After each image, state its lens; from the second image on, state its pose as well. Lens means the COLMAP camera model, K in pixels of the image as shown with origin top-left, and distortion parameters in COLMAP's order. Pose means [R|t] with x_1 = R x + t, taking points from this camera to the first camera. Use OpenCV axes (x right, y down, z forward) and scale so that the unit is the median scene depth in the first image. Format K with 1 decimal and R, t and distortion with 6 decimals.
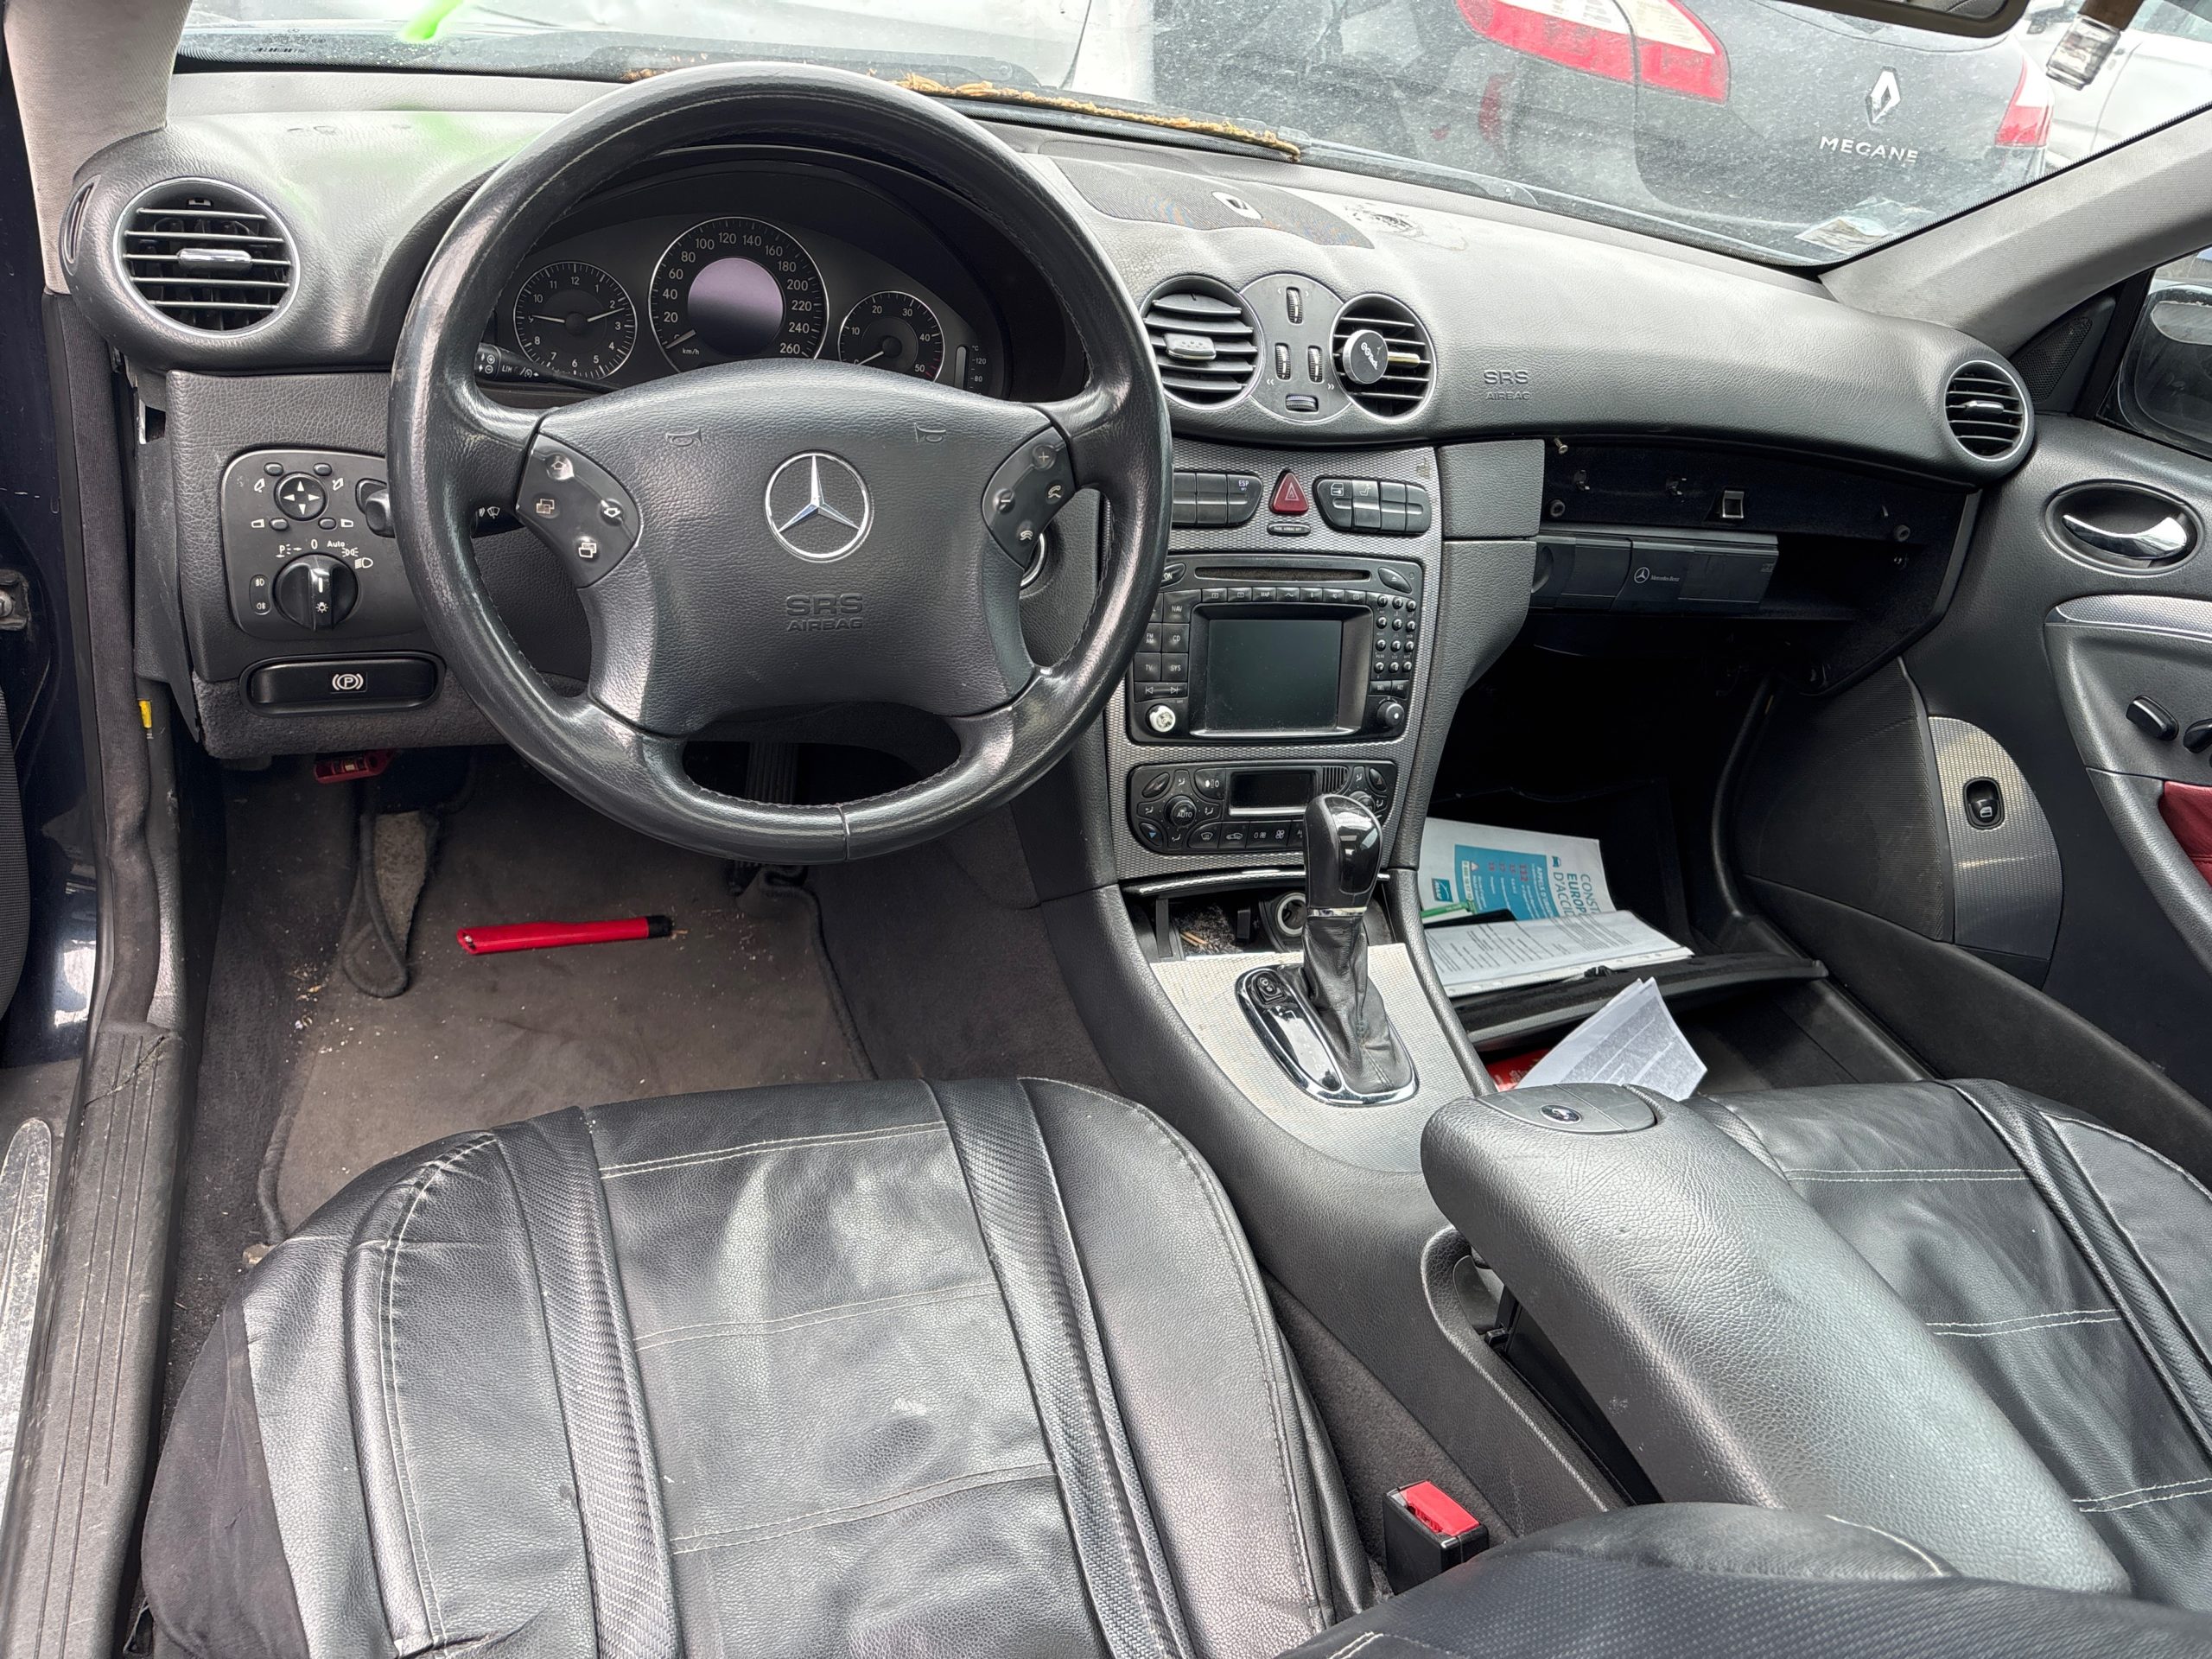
lens RADIAL K [[1663.3, 0, 1092.2], [0, 1663.3, 827.5], [0, 0, 1]] dist [0.026026, -0.046109]
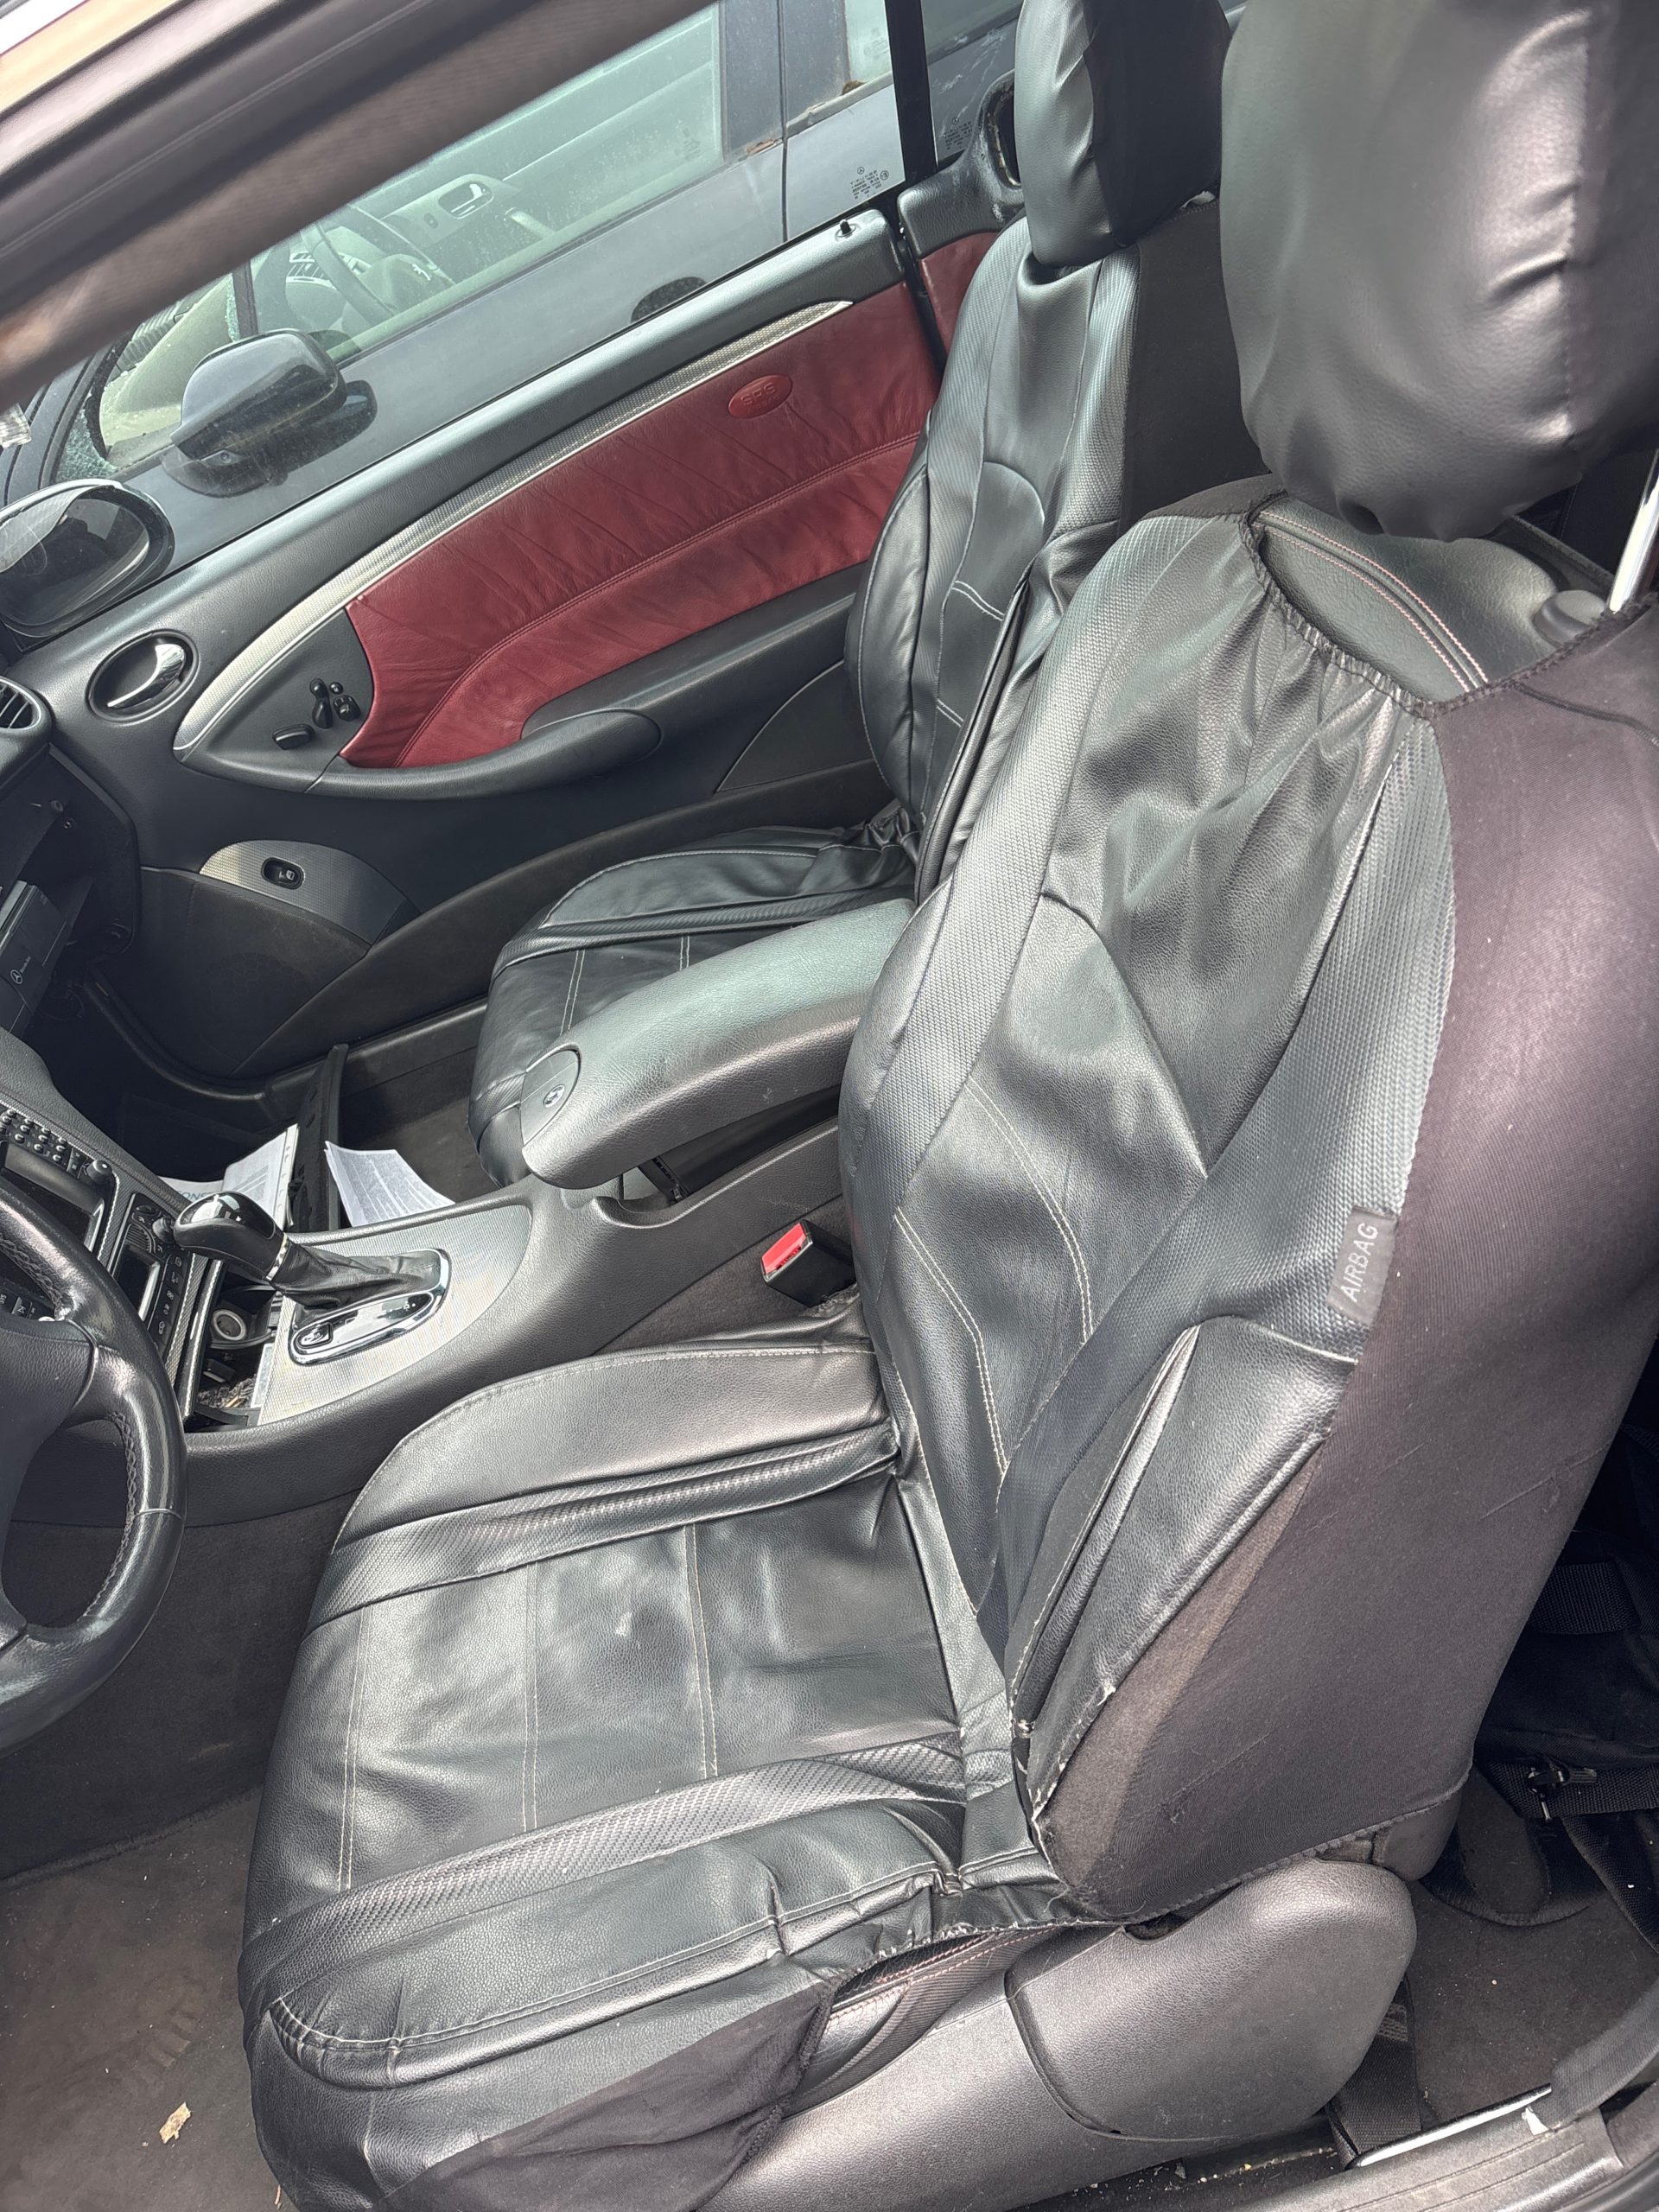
lens RADIAL K [[1683.0, 0, 829.5], [0, 1683.0, 1106.0], [0, 0, 1]] dist [-0.005611, 0.000401]
pose [[0.140965, -0.796033, 0.588609, -0.348990], [0.798635, 0.442795, 0.407571, -0.142932], [-0.585073, 0.412630, 0.698159, -0.084992]]
